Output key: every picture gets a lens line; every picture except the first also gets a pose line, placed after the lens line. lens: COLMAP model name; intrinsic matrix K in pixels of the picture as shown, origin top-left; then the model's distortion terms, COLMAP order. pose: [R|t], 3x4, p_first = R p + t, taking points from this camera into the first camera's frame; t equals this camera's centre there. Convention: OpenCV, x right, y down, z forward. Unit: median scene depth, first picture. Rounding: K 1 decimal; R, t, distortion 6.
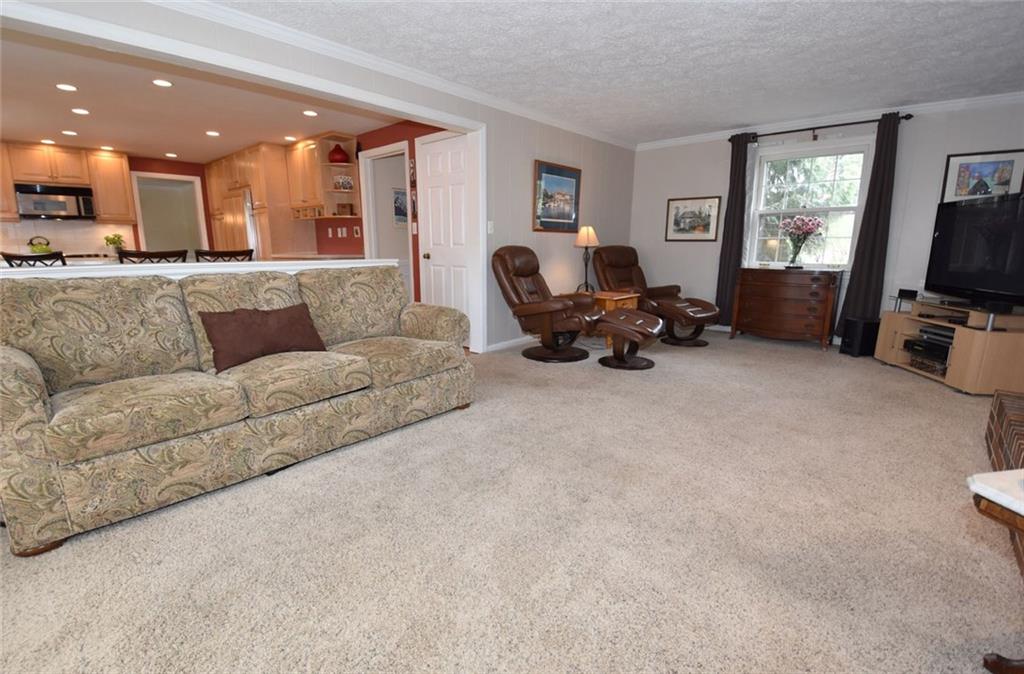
lens RADIAL K [[468.3, 0, 512.0], [0, 468.3, 337.0], [0, 0, 1]] dist [-0.000426, -0.021521]
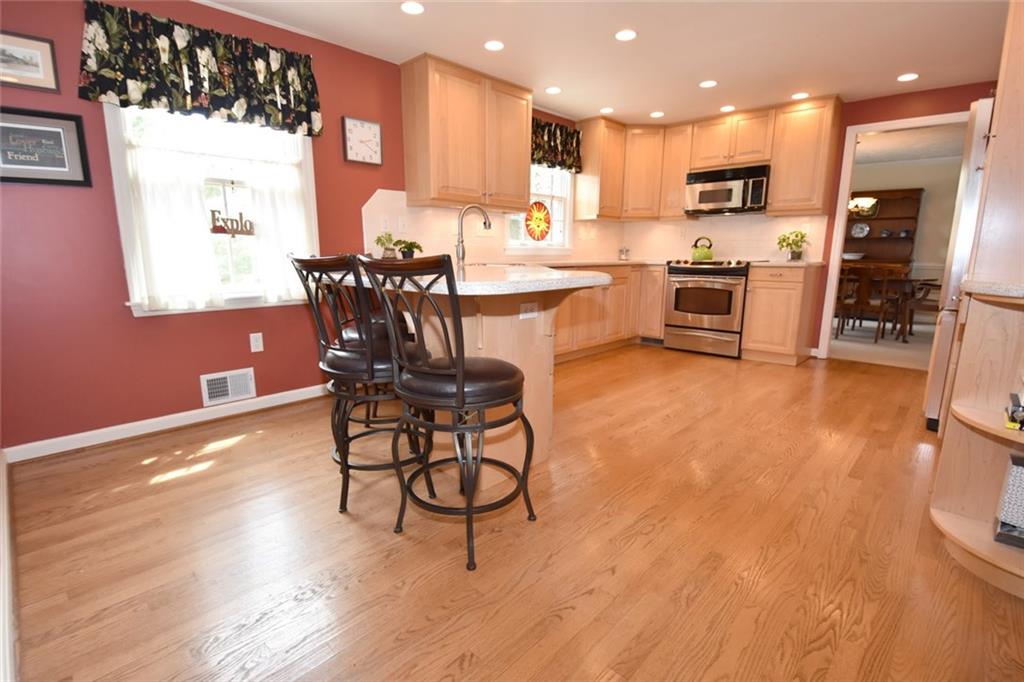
lens RADIAL K [[470.2, 0, 491.3], [0, 470.2, 343.9], [0, 0, 1]] dist [-0.018109, -0.000615]
pose [[-0.070183, 0.189324, -0.979403, -0.160782], [-0.195828, 0.960105, 0.199626, -0.126791], [0.978124, 0.205805, -0.030309, 0.676327]]
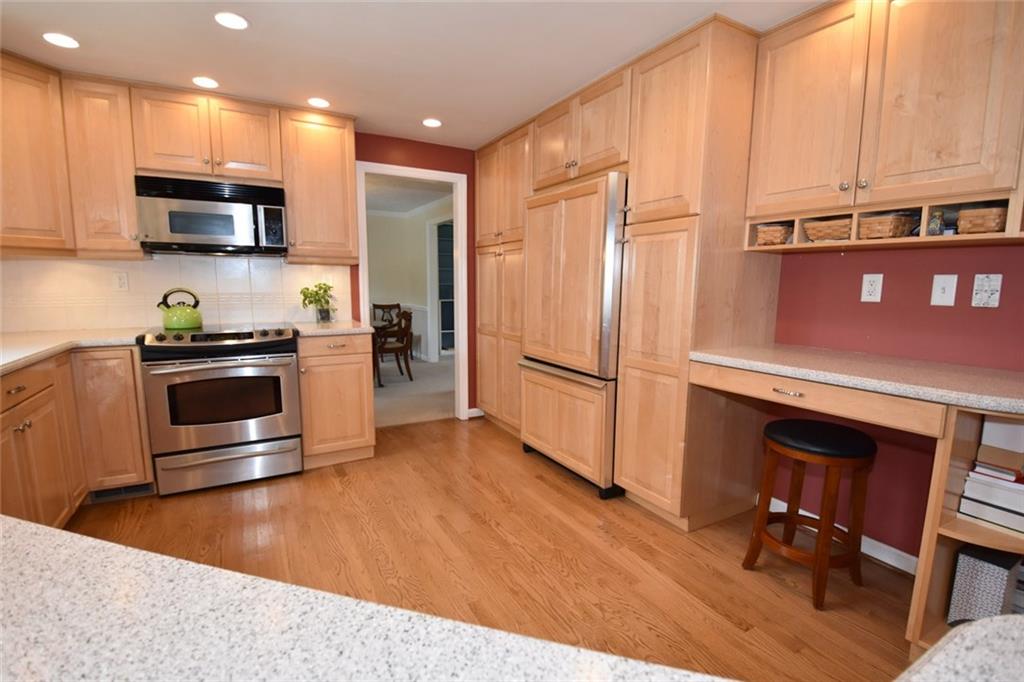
lens RADIAL K [[470.2, 0, 491.3], [0, 470.2, 343.9], [0, 0, 1]] dist [-0.018109, -0.000615]
pose [[0.938811, 0.046796, -0.341239, -0.548102], [-0.069418, 0.996104, -0.054378, -0.154781], [0.337365, 0.074739, 0.938402, 0.637213]]
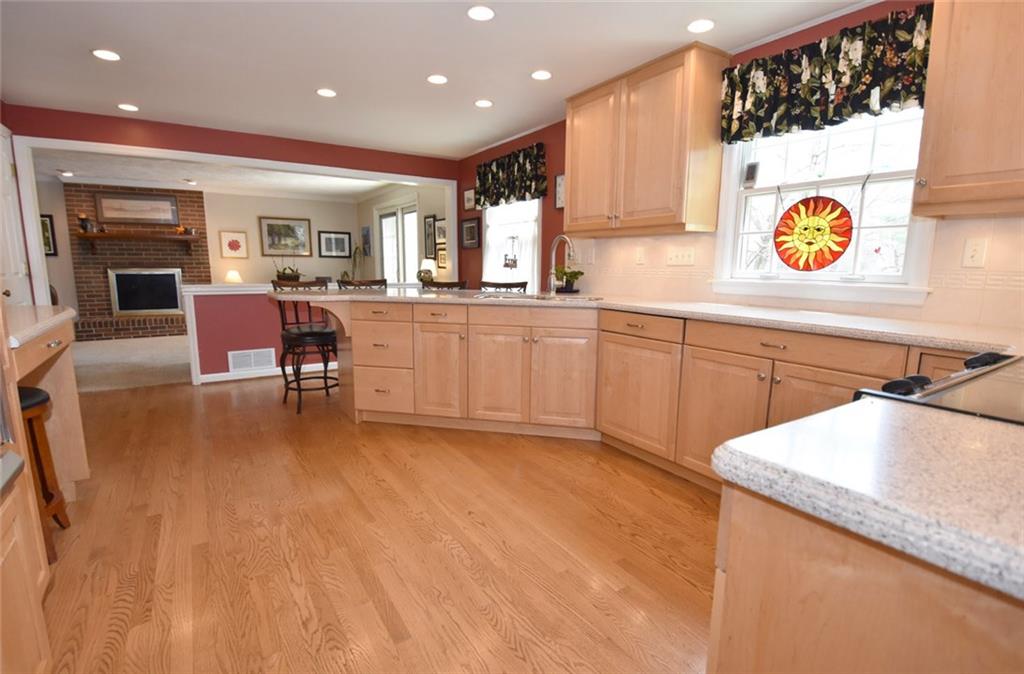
lens RADIAL K [[456.3, 0, 512.0], [0, 456.3, 337.0], [0, 0, 1]] dist [-0.031633, -0.000473]
pose [[-0.974733, -0.042016, 0.219387, -0.810331], [0.035251, 0.940910, 0.336818, -0.239797], [-0.220575, 0.336041, -0.915655, 1.139753]]
